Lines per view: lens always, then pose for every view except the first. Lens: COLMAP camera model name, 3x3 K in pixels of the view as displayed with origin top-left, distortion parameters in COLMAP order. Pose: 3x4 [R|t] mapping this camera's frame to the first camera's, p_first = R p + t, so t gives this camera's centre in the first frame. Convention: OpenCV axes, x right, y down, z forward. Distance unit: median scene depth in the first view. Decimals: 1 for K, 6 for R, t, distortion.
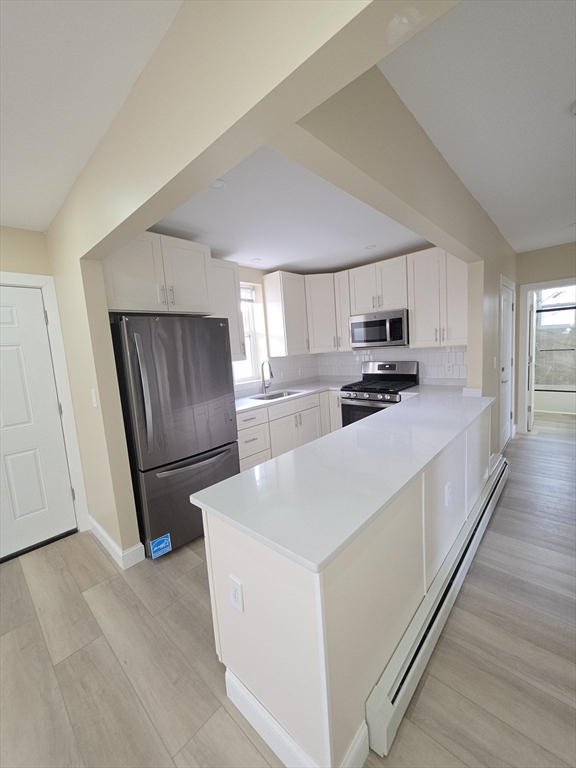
lens RADIAL K [[307.1, 0, 284.4], [0, 307.1, 382.4], [0, 0, 1]] dist [-0.001020, 0.000330]
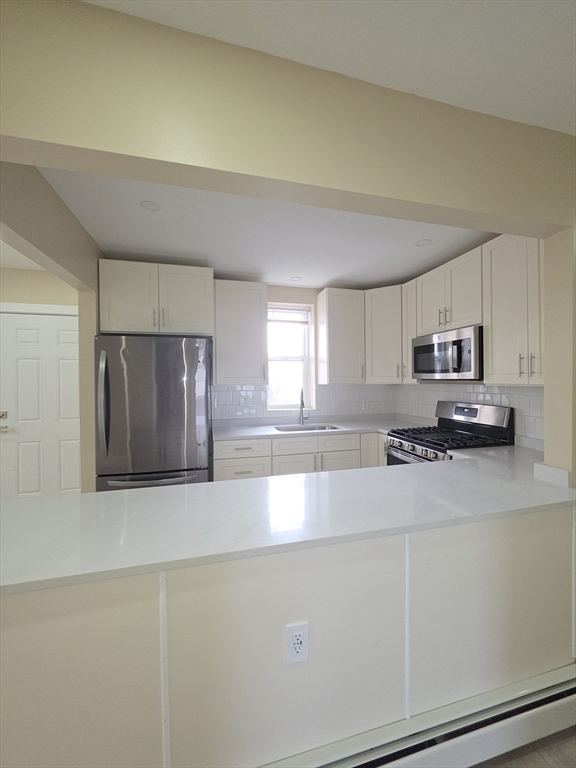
lens RADIAL K [[307.1, 0, 290.5], [0, 307.1, 383.6], [0, 0, 1]] dist [-0.001020, 0.000330]
pose [[0.842100, 0.069058, -0.534881, 0.373161], [-0.114659, 0.992020, -0.052437, -0.030938], [0.526992, 0.105486, 0.843299, 0.222595]]
